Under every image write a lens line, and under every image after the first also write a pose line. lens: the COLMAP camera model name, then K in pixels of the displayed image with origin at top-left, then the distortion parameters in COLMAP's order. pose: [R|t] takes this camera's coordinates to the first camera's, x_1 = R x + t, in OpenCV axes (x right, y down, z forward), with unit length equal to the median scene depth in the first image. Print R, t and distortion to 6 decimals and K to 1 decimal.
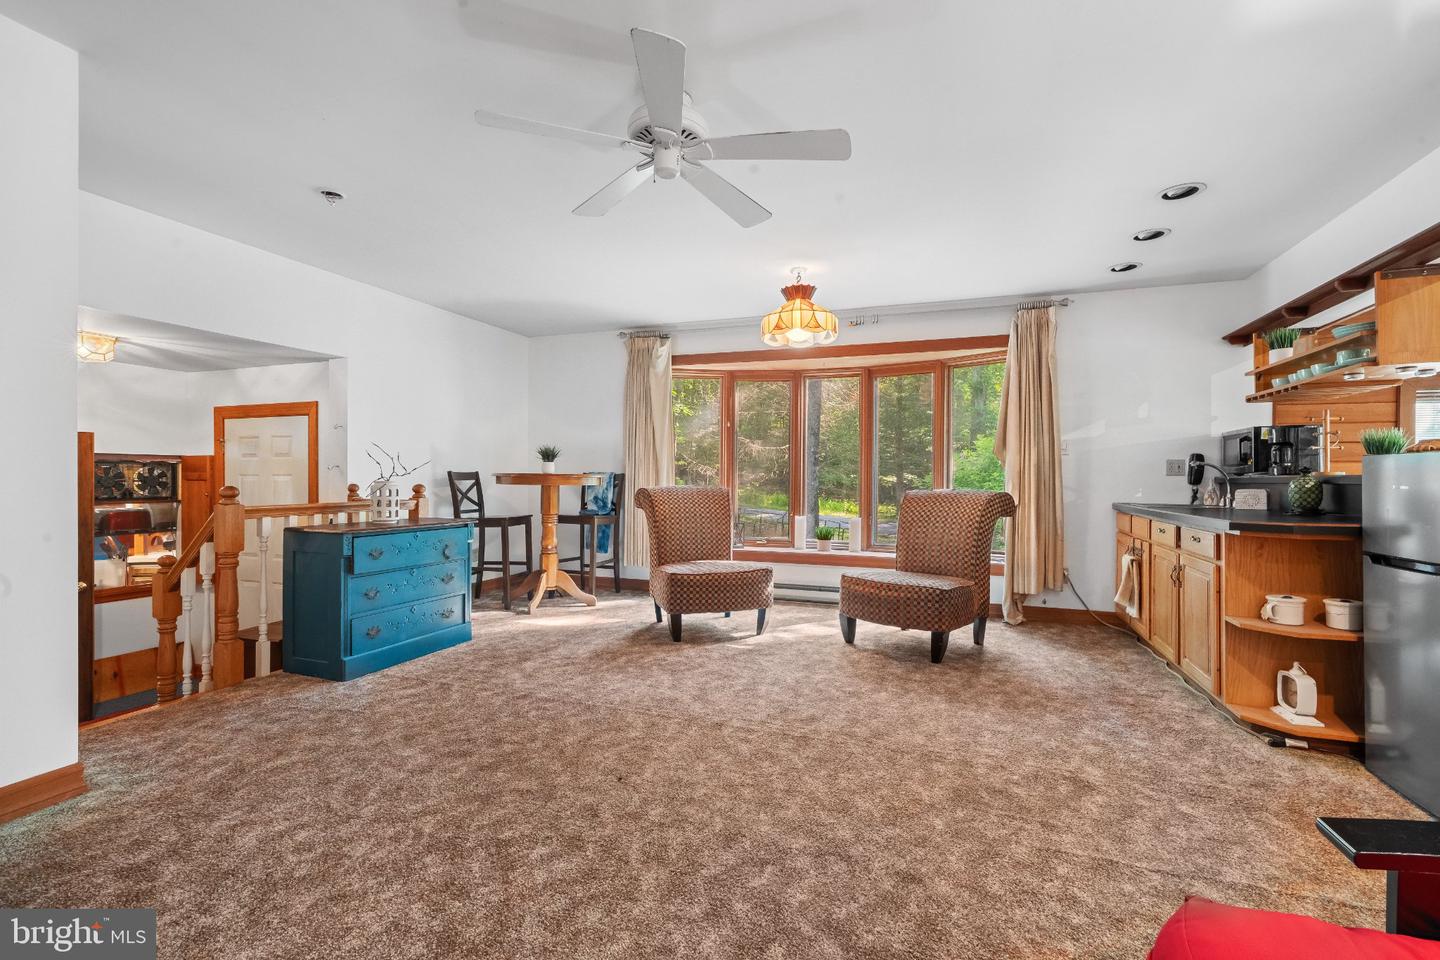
lens RADIAL K [[650.8, 0, 712.1], [0, 650.8, 475.0], [0, 0, 1]] dist [-0.003306, -0.000072]
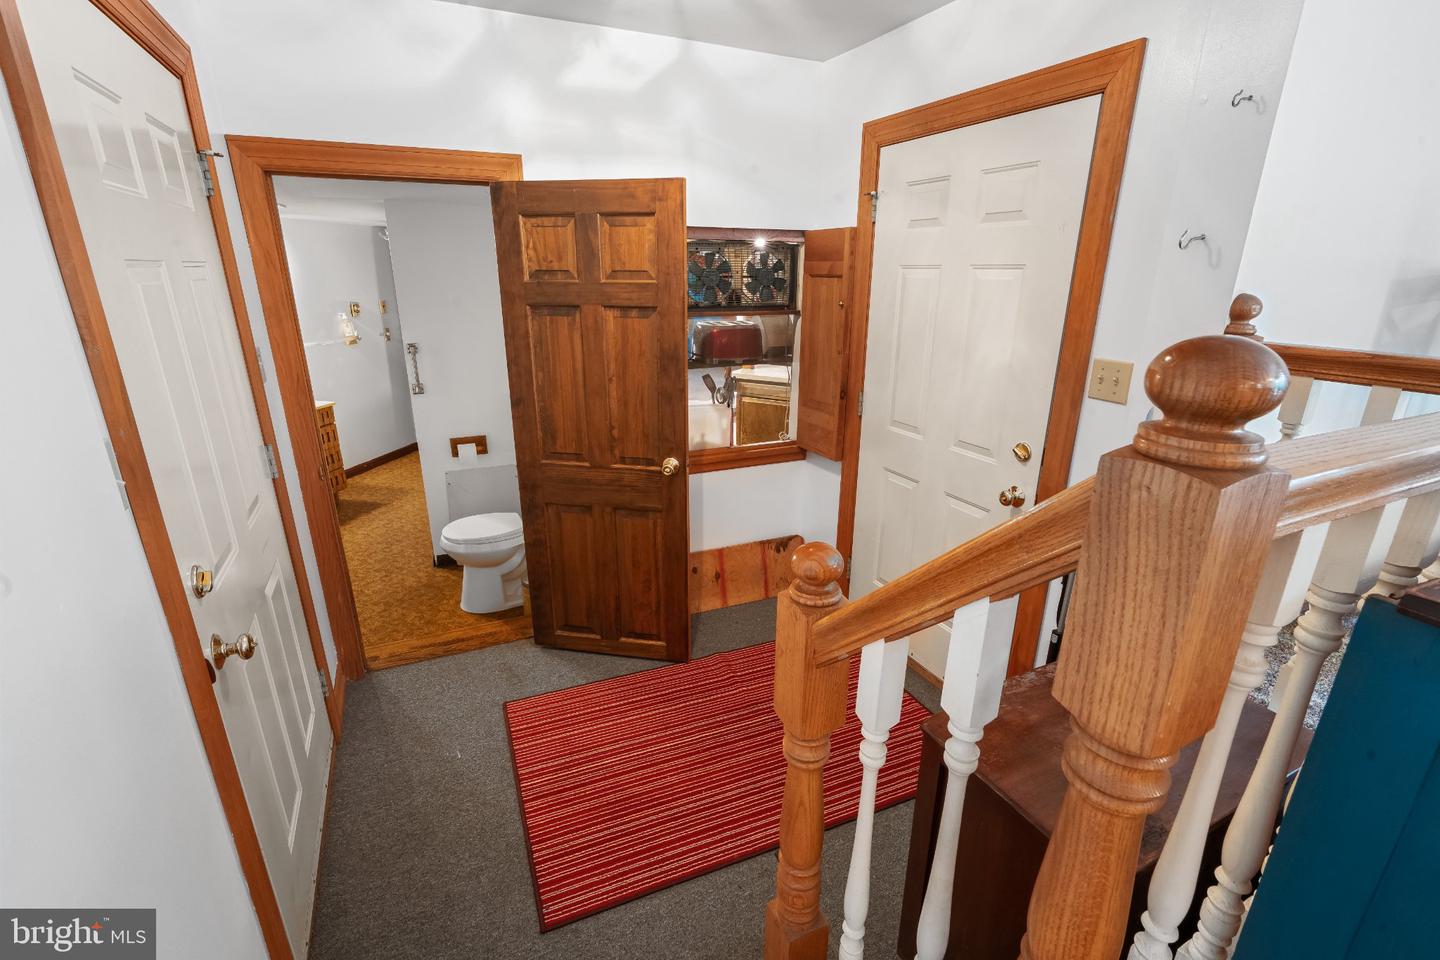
lens RADIAL K [[650.8, 0, 719.4], [0, 650.8, 484.1], [0, 0, 1]] dist [-0.003306, -0.000072]
pose [[0.720309, 0.218700, -0.658274, -0.456122], [-0.003212, 0.950038, 0.312118, 0.003689], [0.693646, -0.222707, 0.685024, 0.516992]]
